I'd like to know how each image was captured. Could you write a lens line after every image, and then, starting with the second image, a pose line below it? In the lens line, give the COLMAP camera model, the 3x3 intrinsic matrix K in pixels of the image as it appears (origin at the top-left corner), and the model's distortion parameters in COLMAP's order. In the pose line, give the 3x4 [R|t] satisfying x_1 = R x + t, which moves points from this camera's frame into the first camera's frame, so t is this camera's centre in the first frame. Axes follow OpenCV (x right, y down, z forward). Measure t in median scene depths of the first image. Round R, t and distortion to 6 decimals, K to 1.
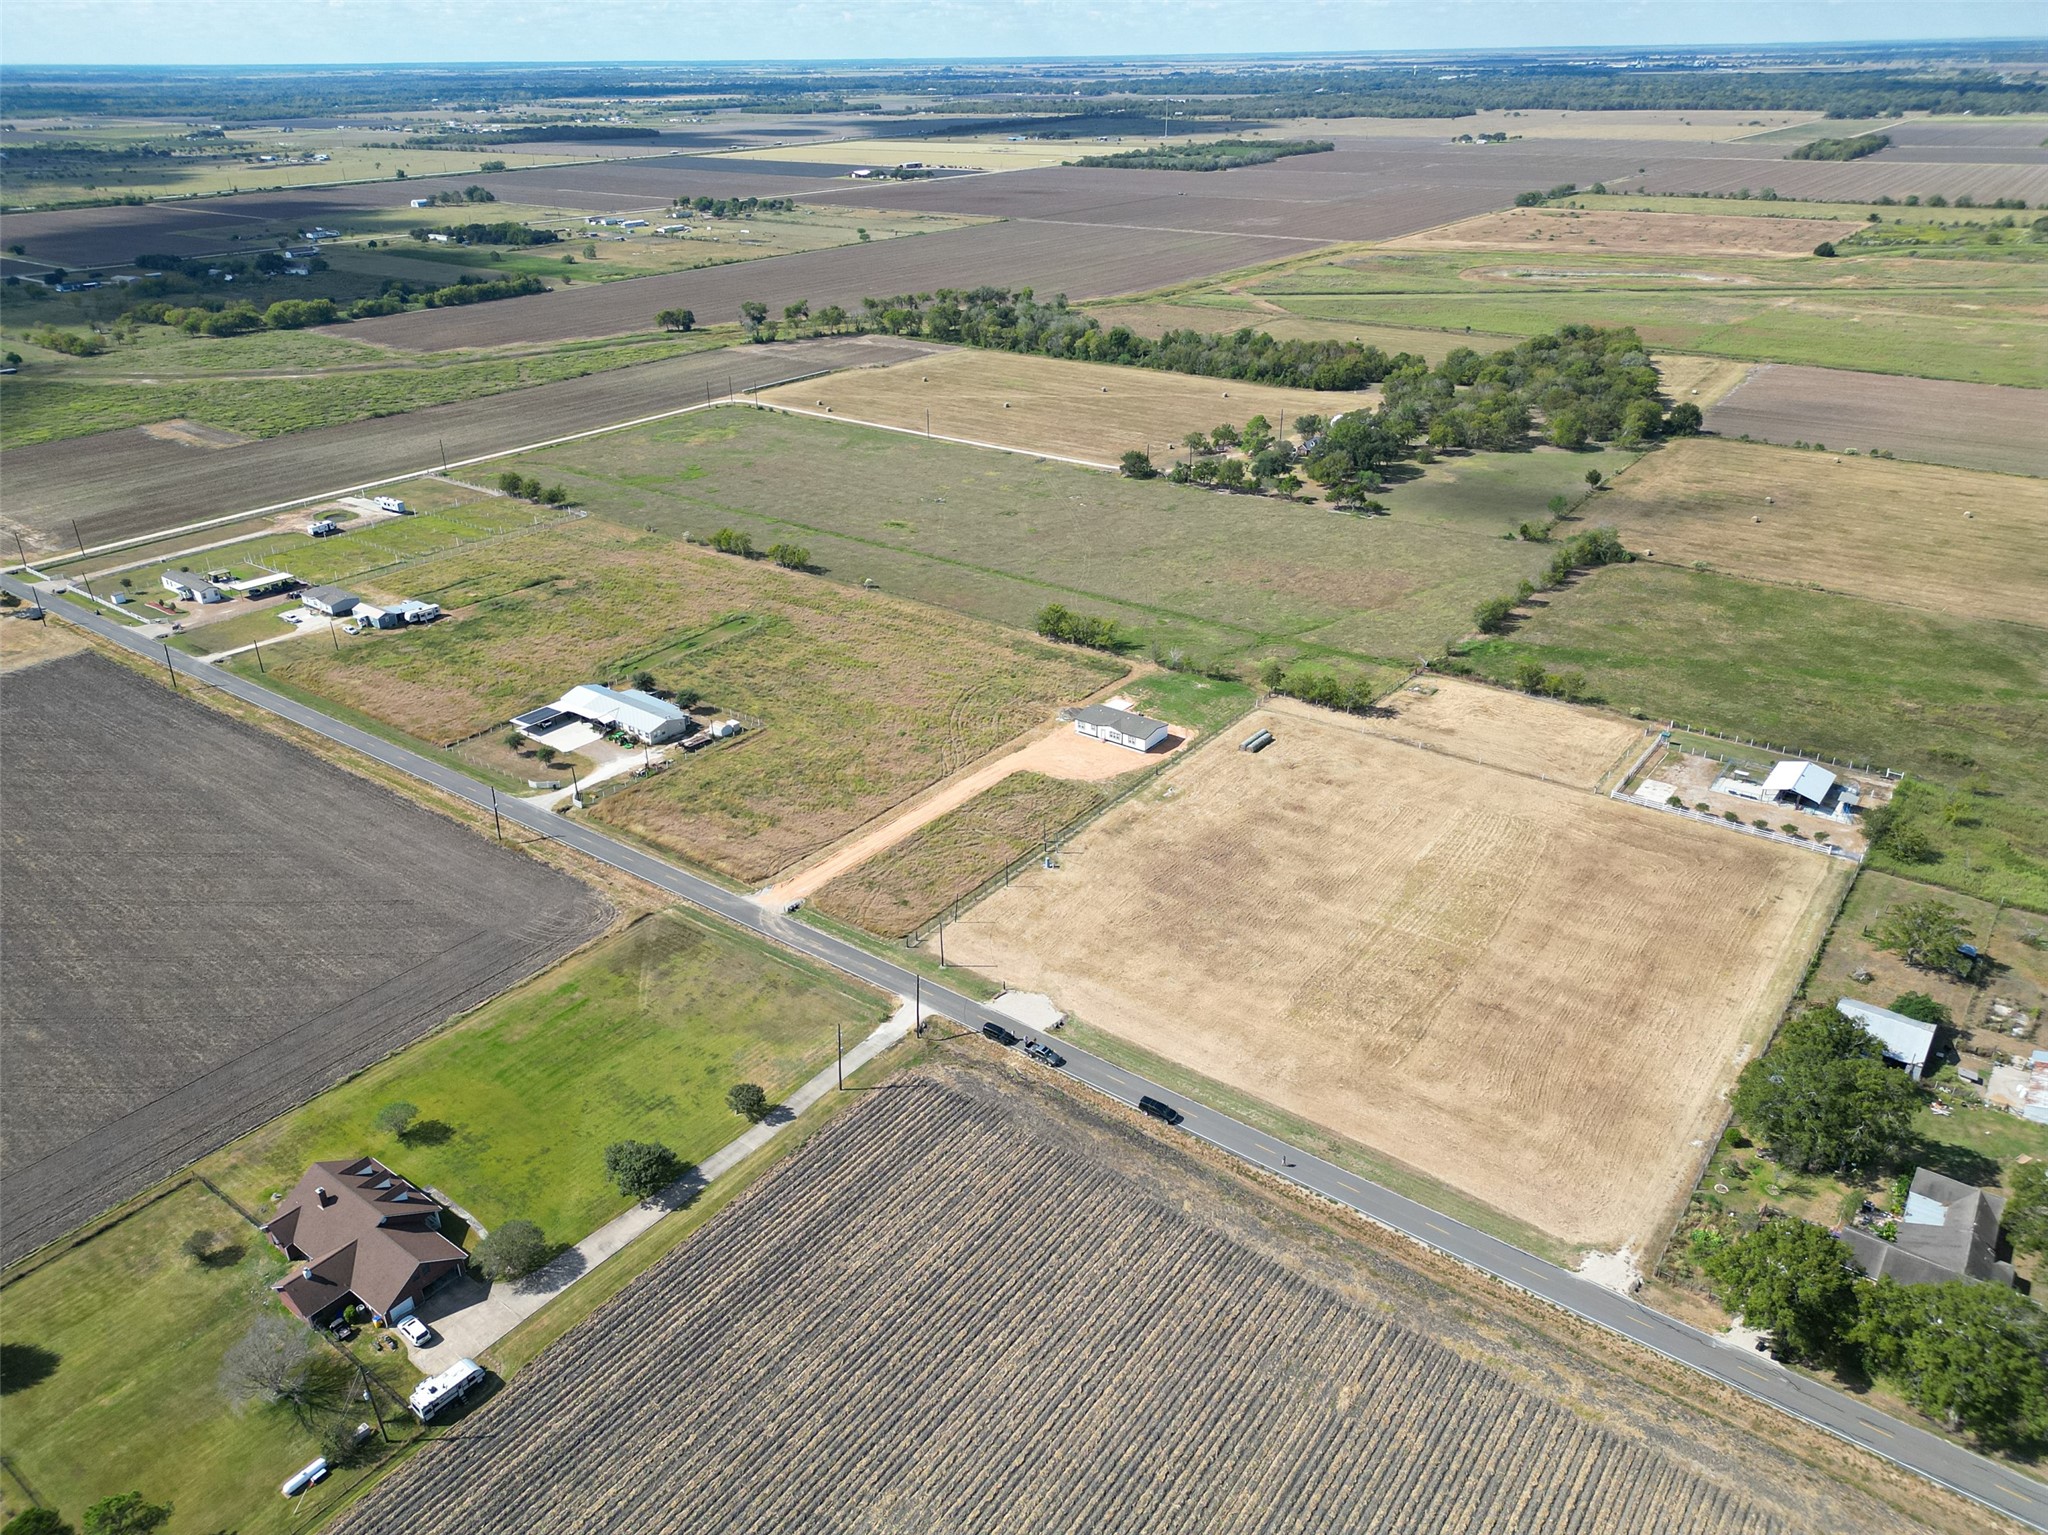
lens RADIAL K [[1422.6, 0, 1024.0], [0, 1422.6, 767.5], [0, 0, 1]] dist [0.075224, -0.067690]
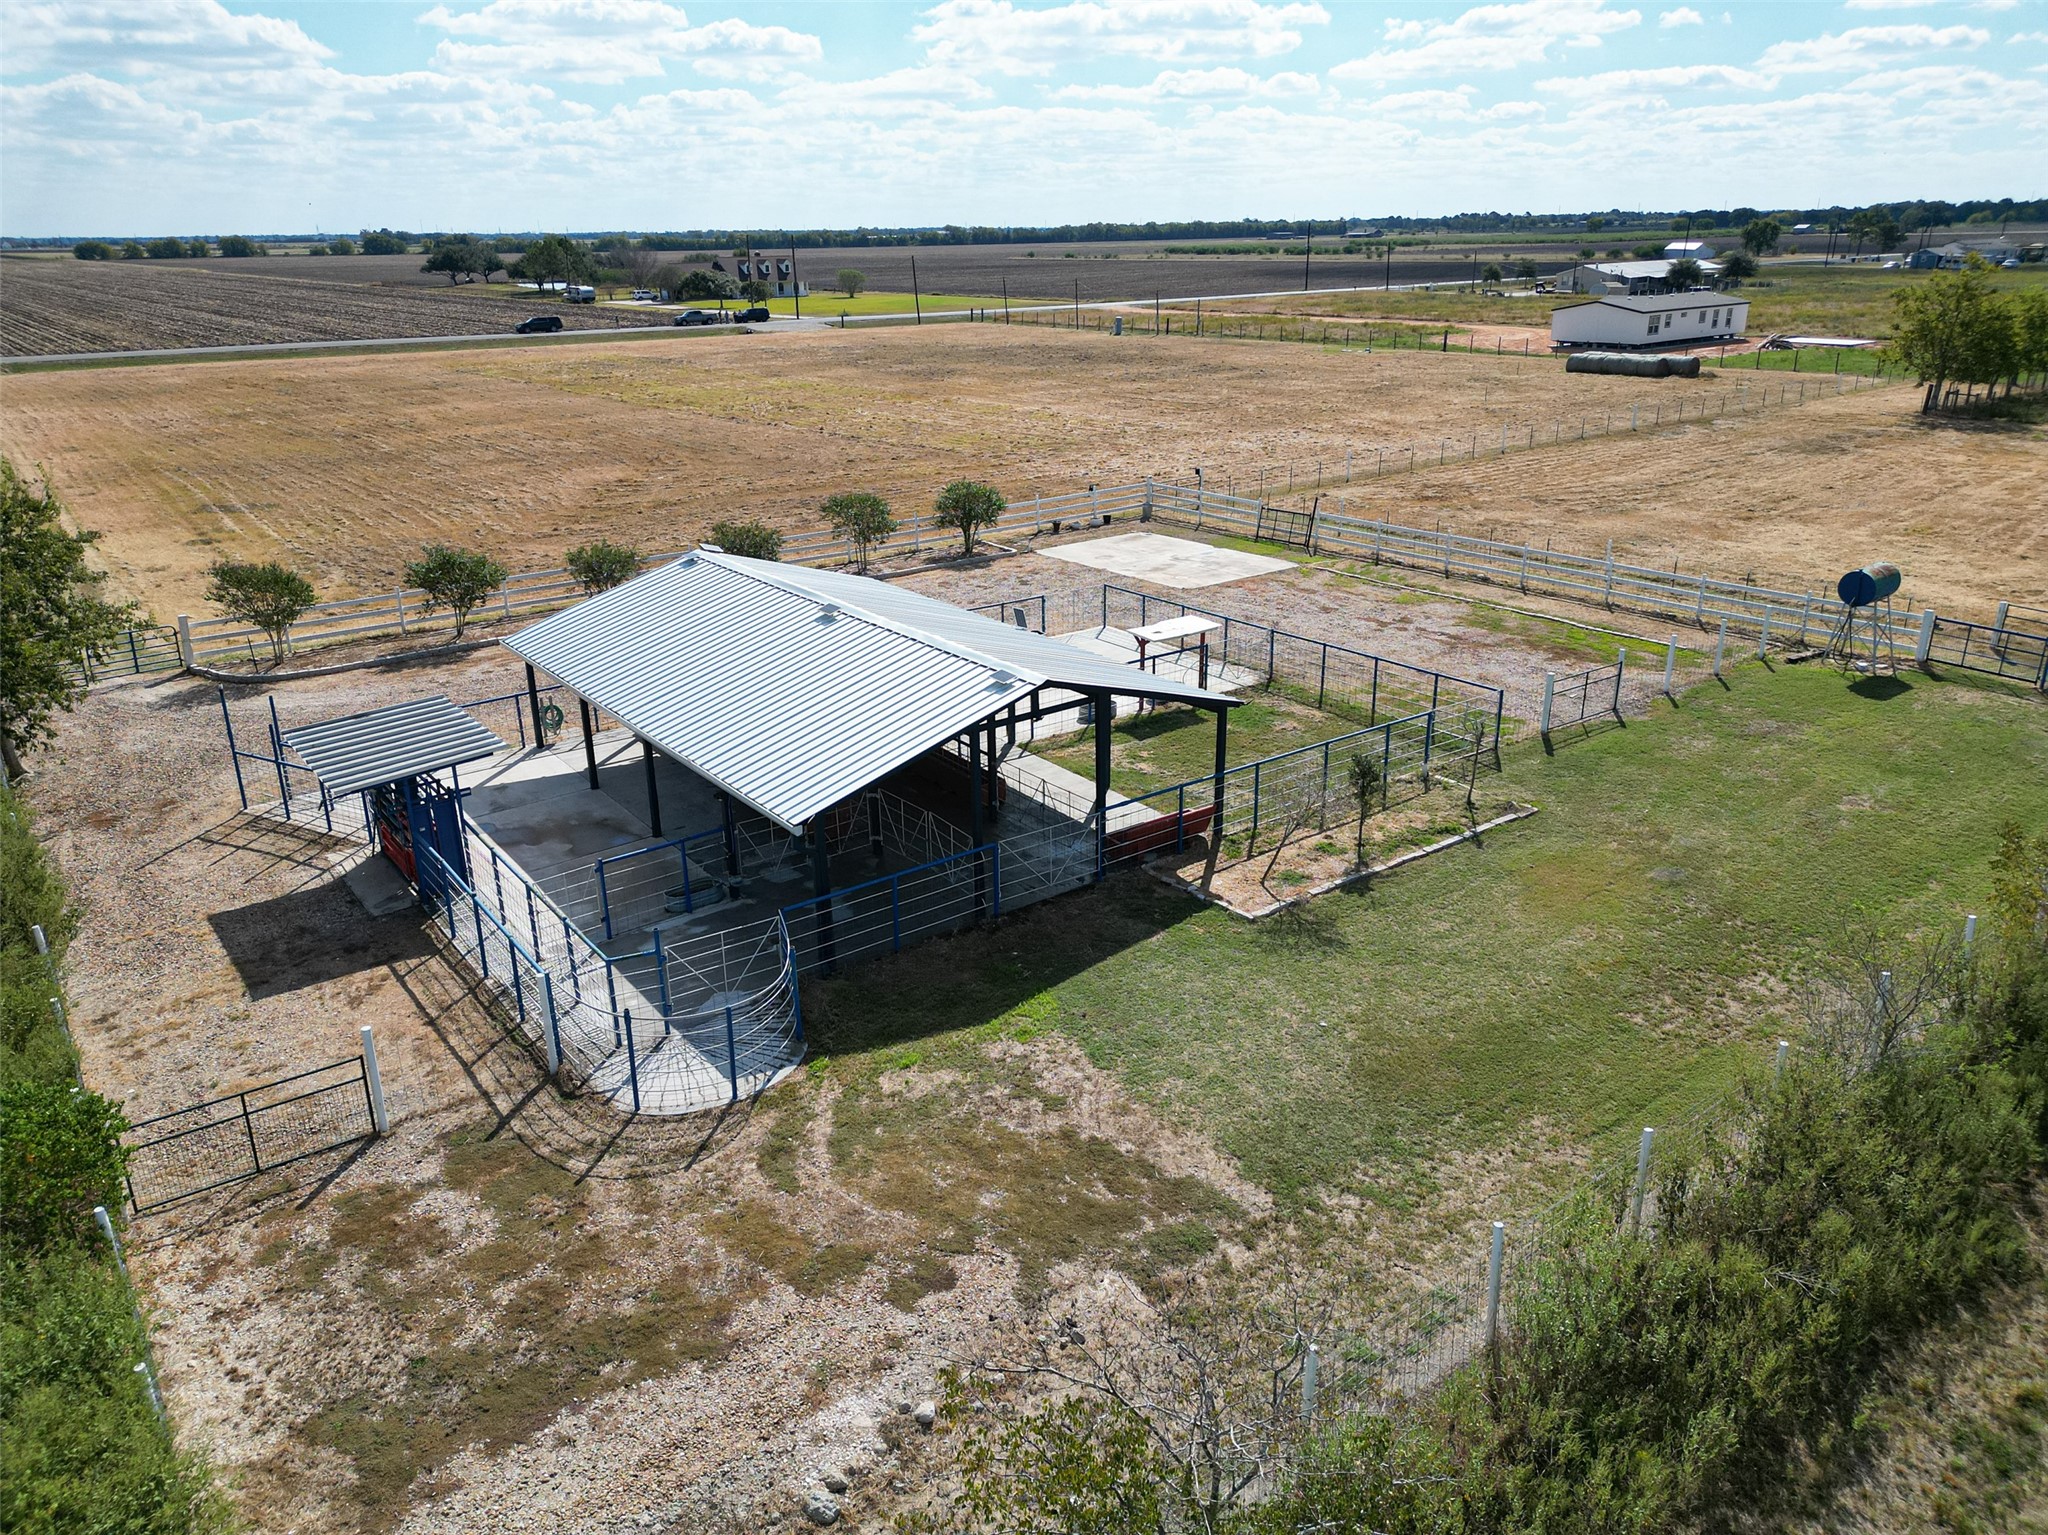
lens RADIAL K [[1426.3, 0, 1024.0], [0, 1426.3, 767.5], [0, 0, 1]] dist [0.095344, -0.109306]
pose [[-0.269837, 0.352684, -0.895992, 0.443360], [-0.413314, 0.798005, 0.438587, -0.026883], [0.869689, 0.488673, -0.069562, 0.714428]]
